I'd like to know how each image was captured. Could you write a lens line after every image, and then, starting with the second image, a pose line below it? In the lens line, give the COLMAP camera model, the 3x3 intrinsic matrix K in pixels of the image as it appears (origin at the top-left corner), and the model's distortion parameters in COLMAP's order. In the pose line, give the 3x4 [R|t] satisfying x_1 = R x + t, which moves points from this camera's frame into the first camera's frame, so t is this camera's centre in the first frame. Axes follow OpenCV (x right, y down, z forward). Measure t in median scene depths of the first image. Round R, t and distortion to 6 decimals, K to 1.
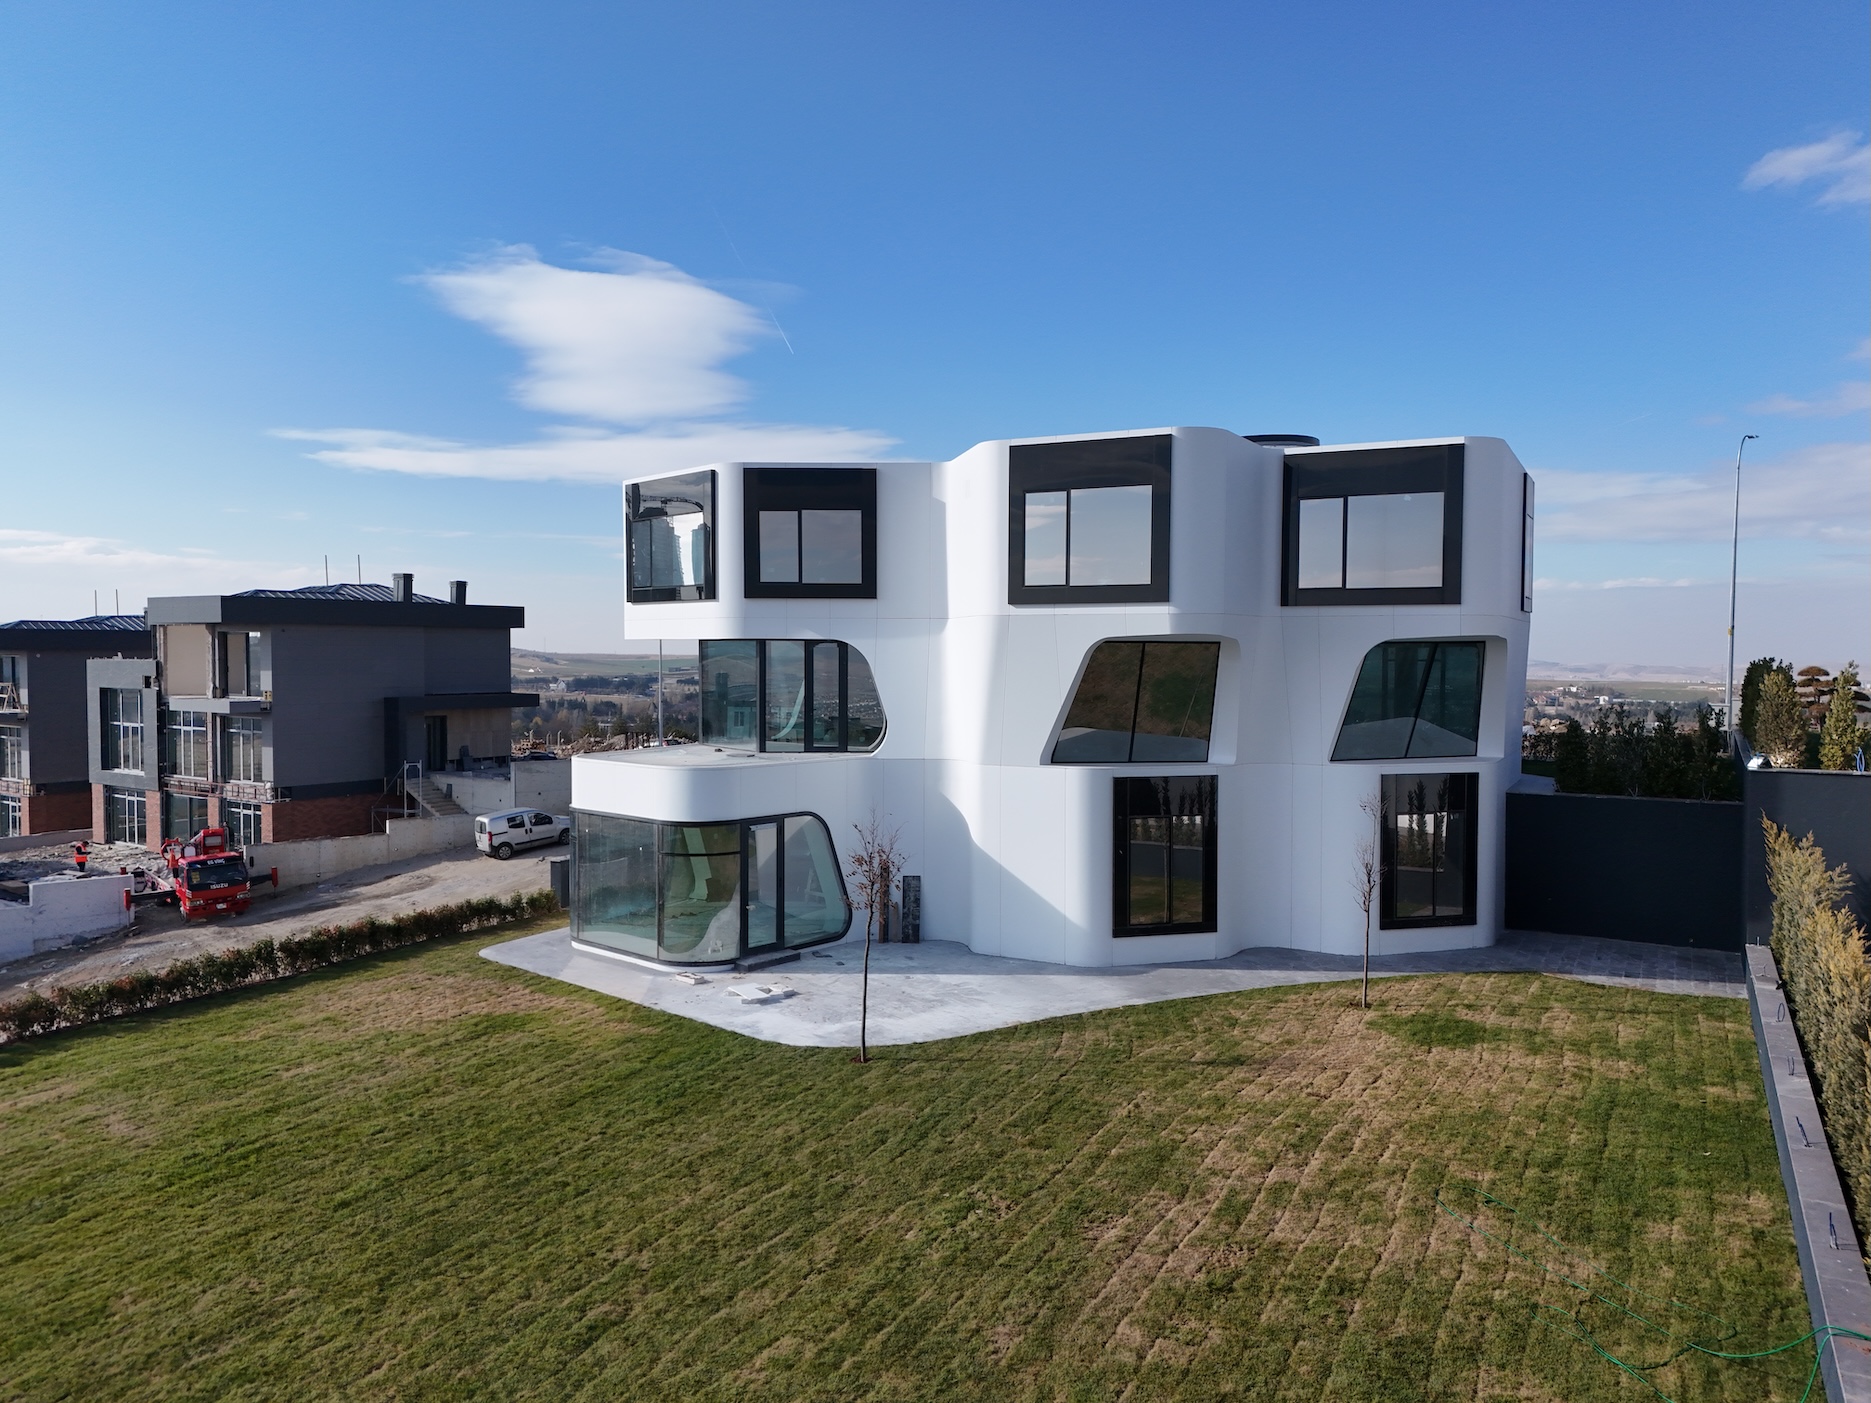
lens RADIAL K [[1376.1, 0, 934.2], [0, 1376.1, 702.8], [0, 0, 1]] dist [0.069335, -0.059604]
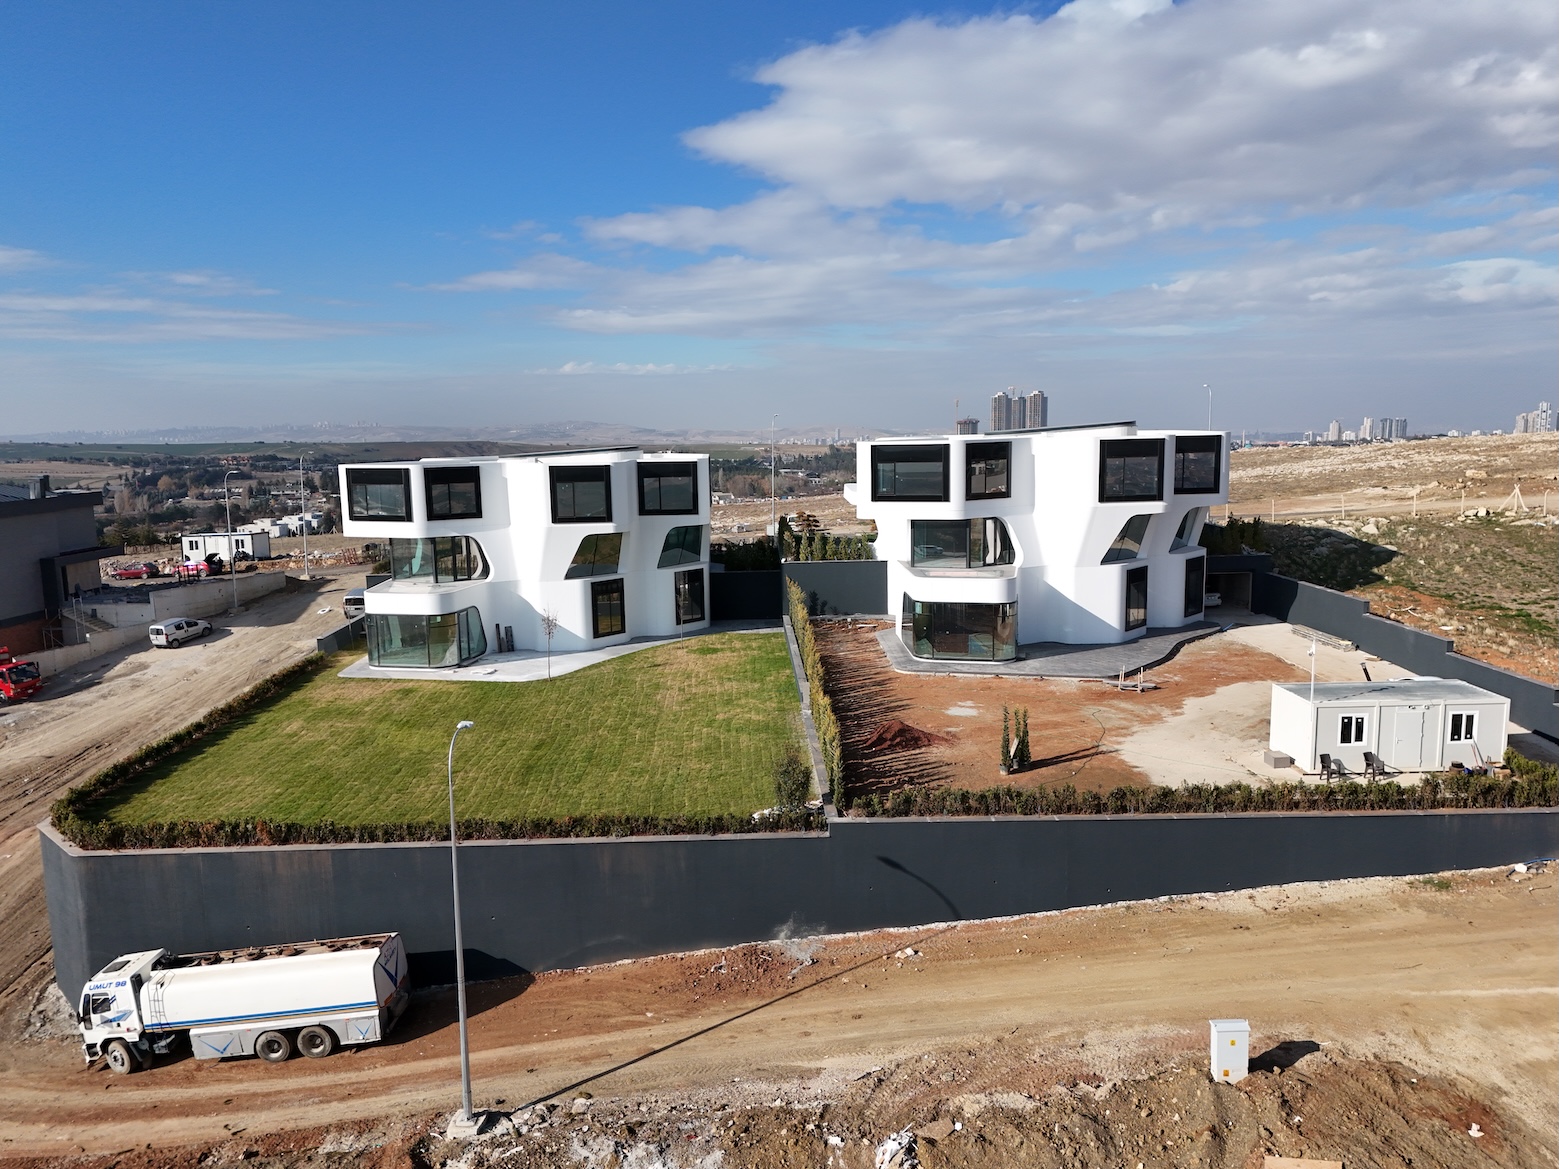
lens RADIAL K [[1146.6, 0, 792.4], [0, 1146.6, 559.8], [0, 0, 1]] dist [0.069335, -0.059604]
pose [[0.857379, -0.081373, 0.508212, -0.683824], [0.040074, 0.994979, 0.091705, -0.183915], [-0.513123, -0.058260, 0.856336, -1.179692]]
